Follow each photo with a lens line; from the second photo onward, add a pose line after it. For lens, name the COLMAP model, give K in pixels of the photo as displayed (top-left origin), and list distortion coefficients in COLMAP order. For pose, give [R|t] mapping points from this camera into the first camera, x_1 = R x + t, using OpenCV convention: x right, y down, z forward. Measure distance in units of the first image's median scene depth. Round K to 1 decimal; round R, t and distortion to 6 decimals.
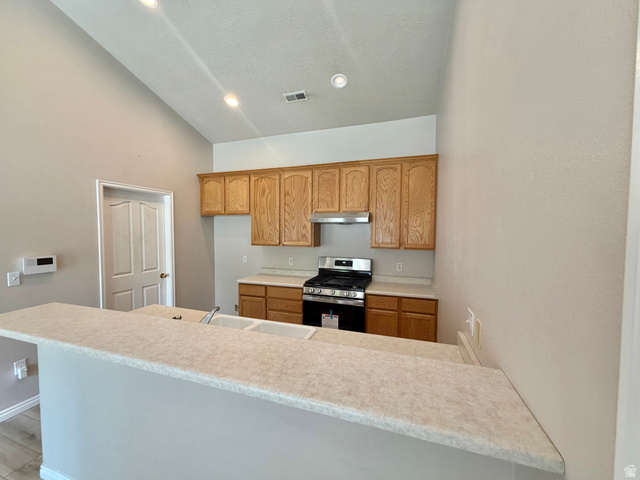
lens RADIAL K [[254.6, 0, 318.6], [0, 254.6, 240.5], [0, 0, 1]] dist [-0.001055, -0.000216]
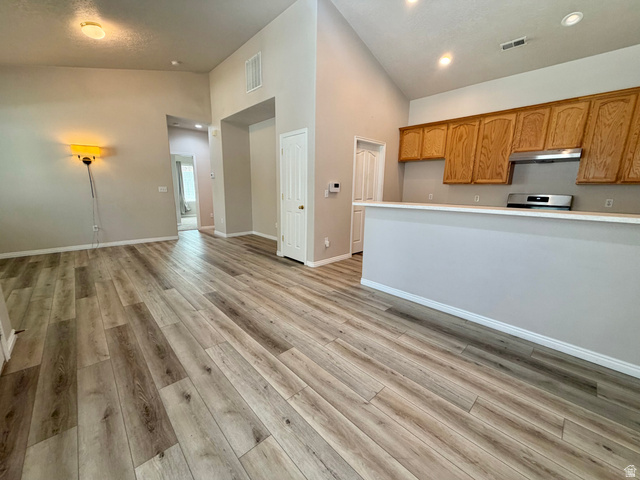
lens RADIAL K [[254.6, 0, 316.9], [0, 254.6, 240.1], [0, 0, 1]] dist [-0.001055, -0.000216]
pose [[0.883231, 0.101817, -0.457751, -0.234782], [-0.029712, 0.986334, 0.162060, 0.119355], [0.467995, -0.129535, 0.874186, -0.456109]]
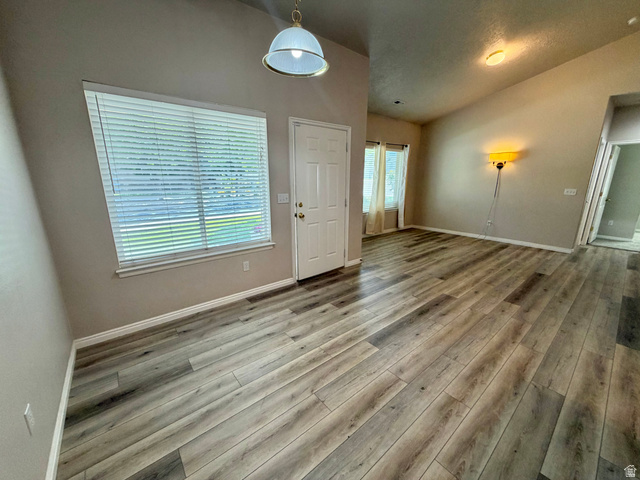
lens RADIAL K [[254.6, 0, 318.4], [0, 254.6, 239.8], [0, 0, 1]] dist [-0.001055, -0.000216]
pose [[-0.528513, 0.195156, -0.826189, 0.023979], [-0.037802, 0.966842, 0.252562, 0.044133], [0.848083, 0.164714, -0.503611, 0.149656]]
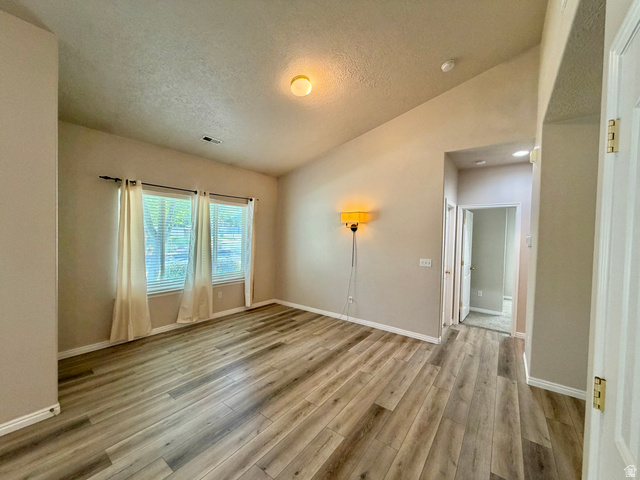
lens RADIAL K [[254.6, 0, 317.2], [0, 254.6, 239.5], [0, 0, 1]] dist [-0.001055, -0.000216]
pose [[-0.305265, 0.003199, -0.952262, -0.734661], [-0.064455, 0.997632, 0.024014, -0.007096], [0.950084, 0.068709, -0.304336, 0.464571]]
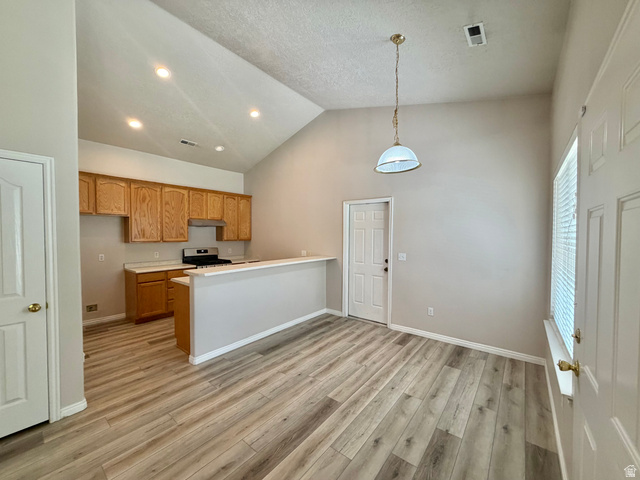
lens RADIAL K [[254.6, 0, 318.1], [0, 254.6, 240.8], [0, 0, 1]] dist [-0.001055, -0.000216]
pose [[0.344023, -0.028562, 0.938527, -1.179678], [0.037708, 0.999151, 0.016585, 0.025251], [-0.938204, 0.029685, 0.344808, -0.225507]]
